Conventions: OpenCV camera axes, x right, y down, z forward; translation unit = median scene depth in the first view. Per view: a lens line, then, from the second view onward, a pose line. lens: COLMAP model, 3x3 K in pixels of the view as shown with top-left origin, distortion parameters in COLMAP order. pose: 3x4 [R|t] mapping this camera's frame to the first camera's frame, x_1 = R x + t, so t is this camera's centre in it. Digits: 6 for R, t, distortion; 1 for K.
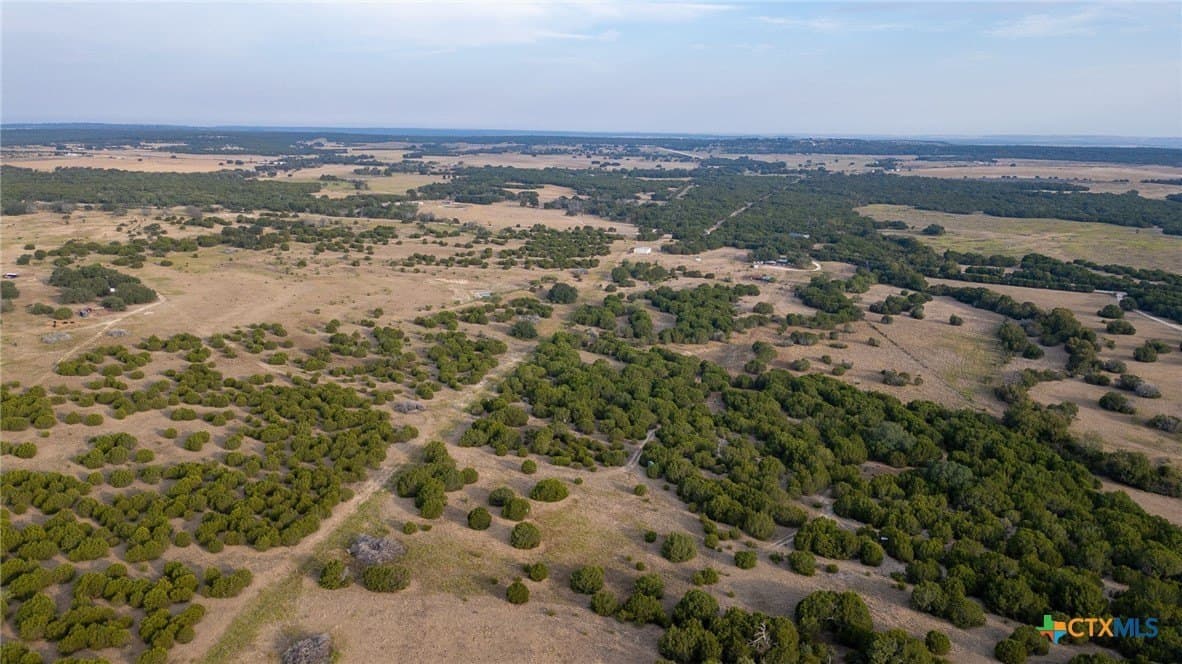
lens RADIAL K [[825.7, 0, 591.1], [0, 825.7, 332.0], [0, 0, 1]] dist [0.077899, -0.075681]
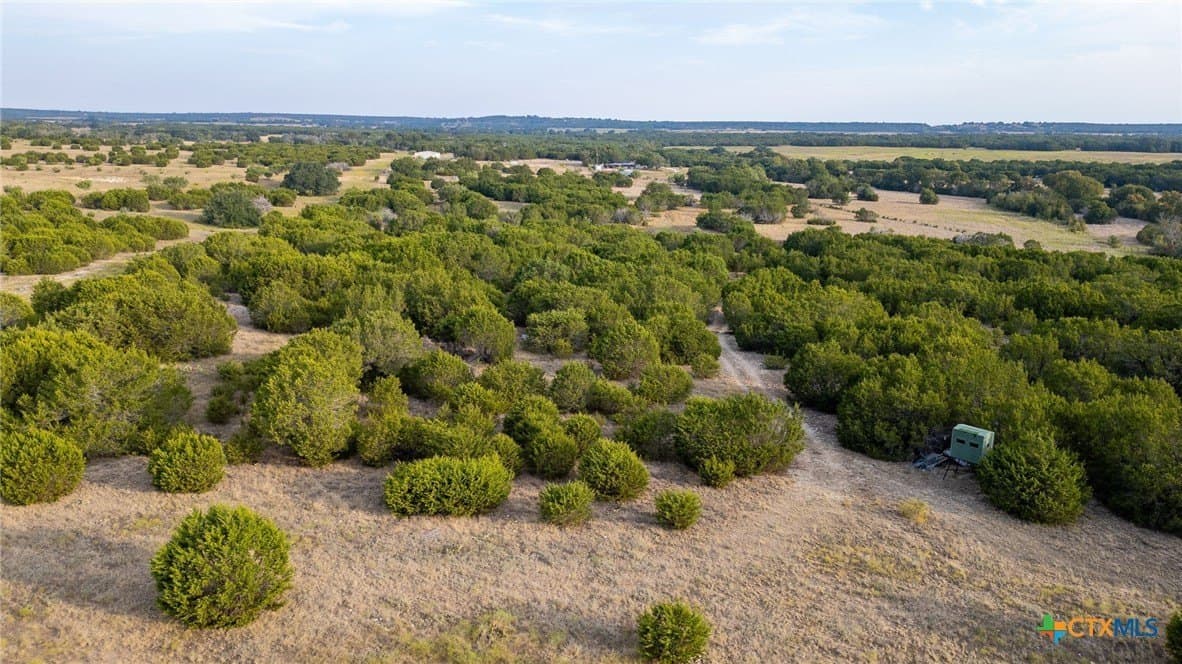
lens RADIAL K [[825.7, 0, 595.5], [0, 825.7, 336.9], [0, 0, 1]] dist [0.077899, -0.075681]
pose [[0.952096, -0.074149, 0.296674, -0.023443], [0.071678, 0.997243, 0.019214, 0.054236], [-0.297280, 0.002972, 0.954786, 0.359906]]
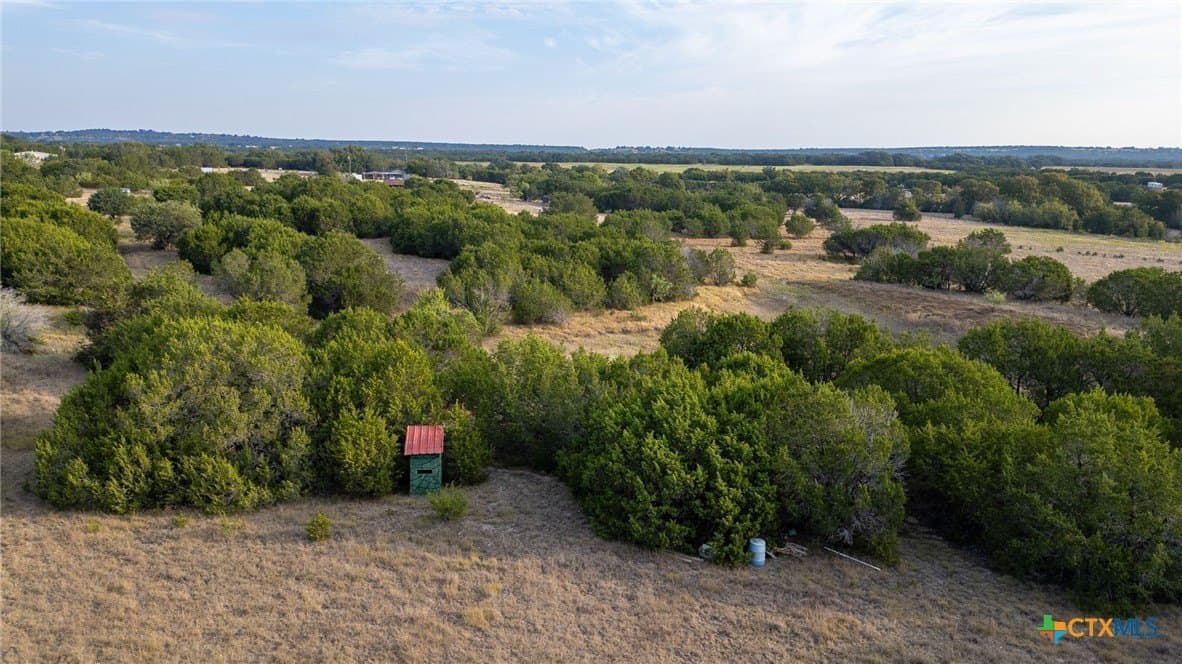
lens RADIAL K [[825.7, 0, 597.8], [0, 825.7, 300.0], [0, 0, 1]] dist [0.077899, -0.075681]
pose [[0.744128, -0.110750, 0.658793, -0.008202], [0.150446, 0.988611, -0.003737, 0.008013], [-0.650876, 0.101894, 0.752315, 0.634386]]
